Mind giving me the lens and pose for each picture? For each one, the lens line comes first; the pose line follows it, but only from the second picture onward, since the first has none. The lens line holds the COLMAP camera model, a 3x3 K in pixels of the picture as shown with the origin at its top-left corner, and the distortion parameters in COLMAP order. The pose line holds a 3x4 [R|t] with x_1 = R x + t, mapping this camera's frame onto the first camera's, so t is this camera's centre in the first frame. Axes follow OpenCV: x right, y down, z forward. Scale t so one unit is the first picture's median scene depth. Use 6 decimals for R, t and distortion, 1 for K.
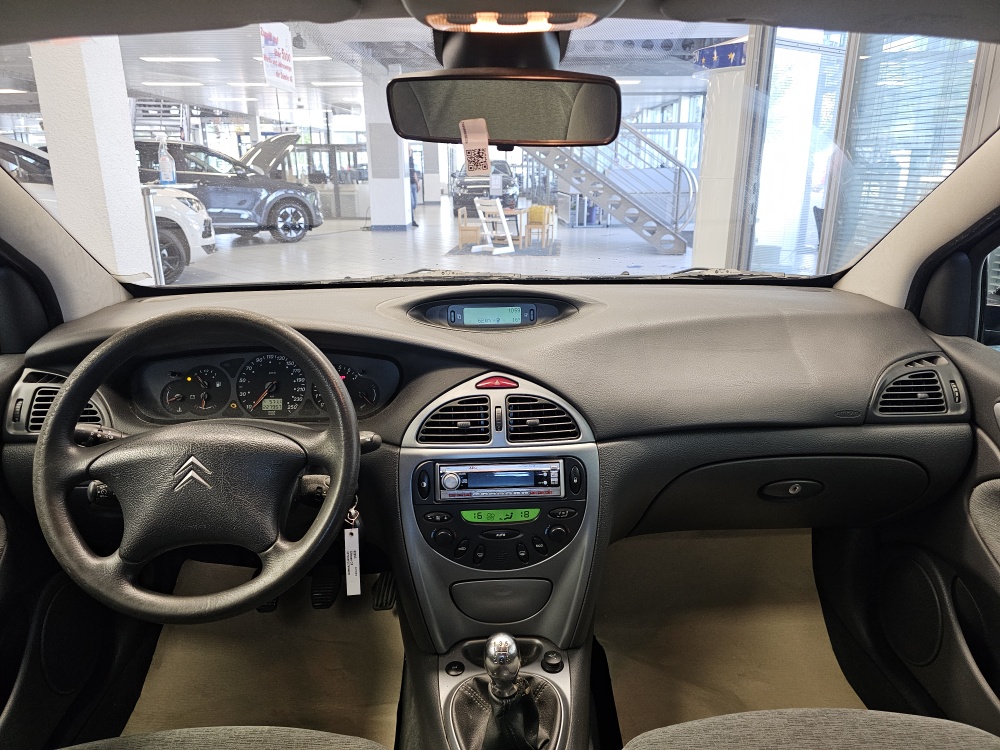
lens RADIAL K [[679.0, 0, 497.6], [0, 679.0, 375.3], [0, 0, 1]] dist [0.068180, -0.079206]
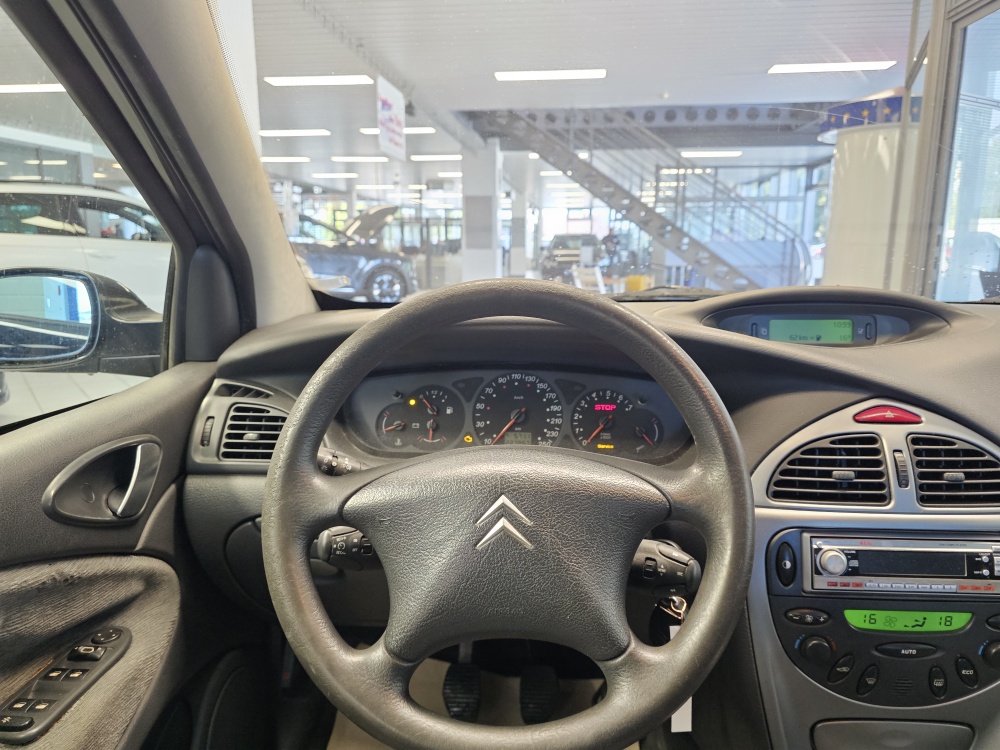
lens RADIAL K [[682.9, 0, 493.8], [0, 682.9, 385.9], [0, 0, 1]] dist [0.054268, -0.066348]
pose [[0.993575, 0.028811, -0.109448, -0.310796], [-0.038957, 0.995022, -0.091722, 0.059705], [0.106260, 0.095396, 0.989752, 0.290008]]
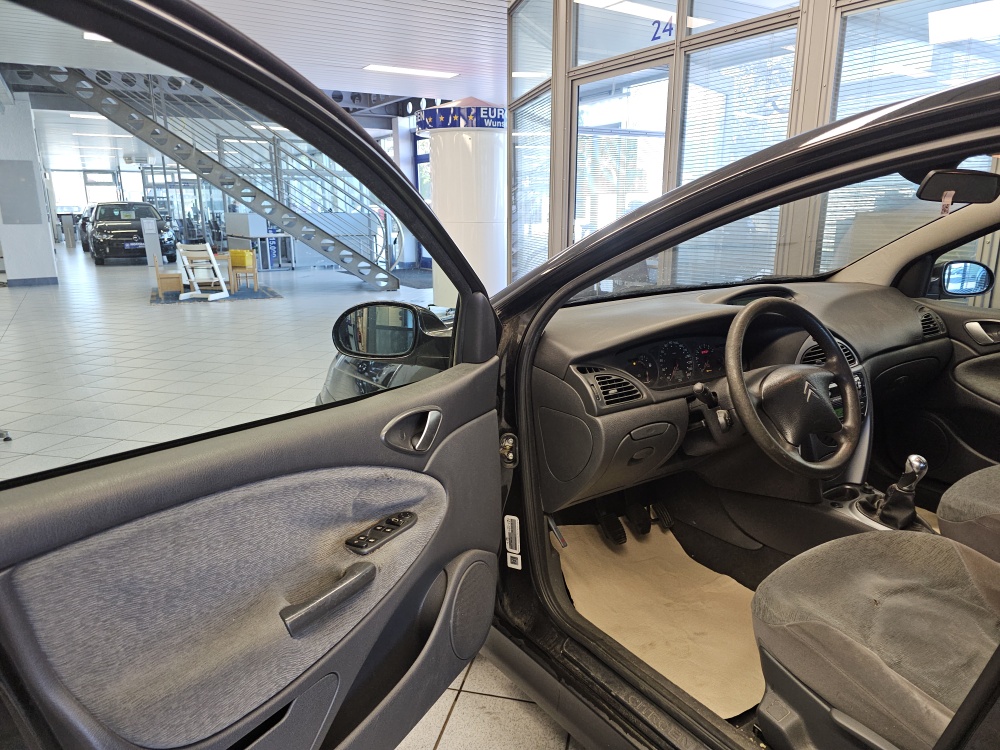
lens RADIAL K [[679.0, 0, 497.6], [0, 679.0, 375.3], [0, 0, 1]] dist [0.068180, -0.079206]
pose [[0.847946, -0.124645, 0.515220, -1.579312], [0.155119, 0.987761, -0.016330, 0.009313], [-0.506879, 0.093767, 0.856902, -0.056309]]
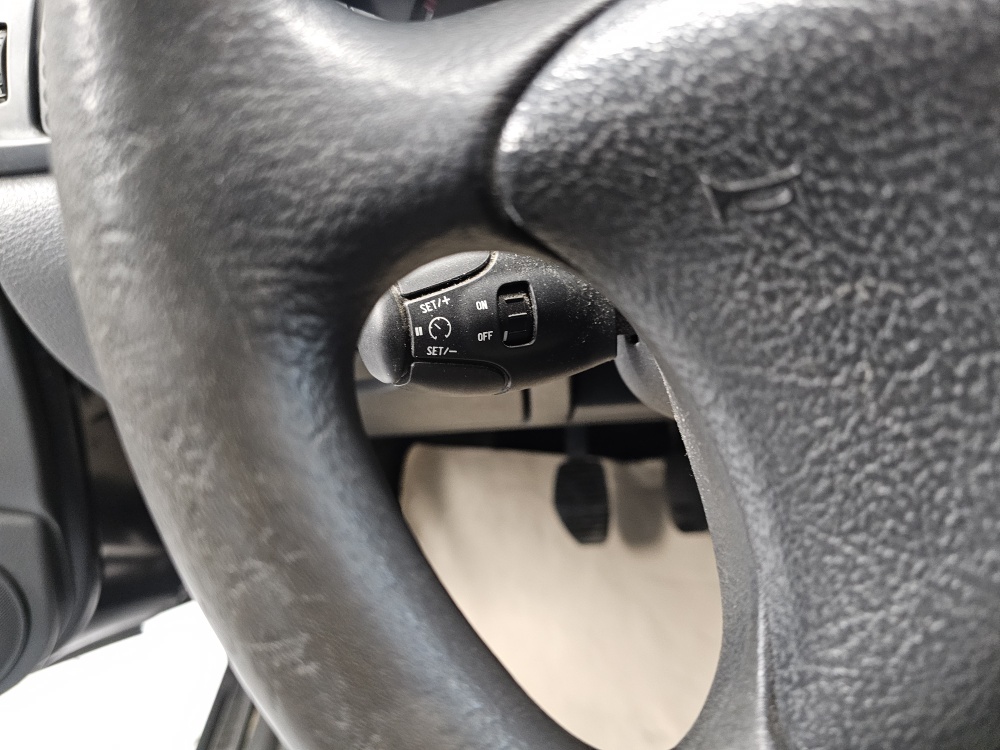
lens RADIAL K [[679.0, 0, 497.6], [0, 679.0, 375.3], [0, 0, 1]] dist [0.068180, -0.079206]
pose [[0.997826, -0.034144, -0.056361, -0.478409], [0.048005, 0.962570, 0.266748, 0.114798], [0.045143, -0.268873, 0.962117, 0.709726]]
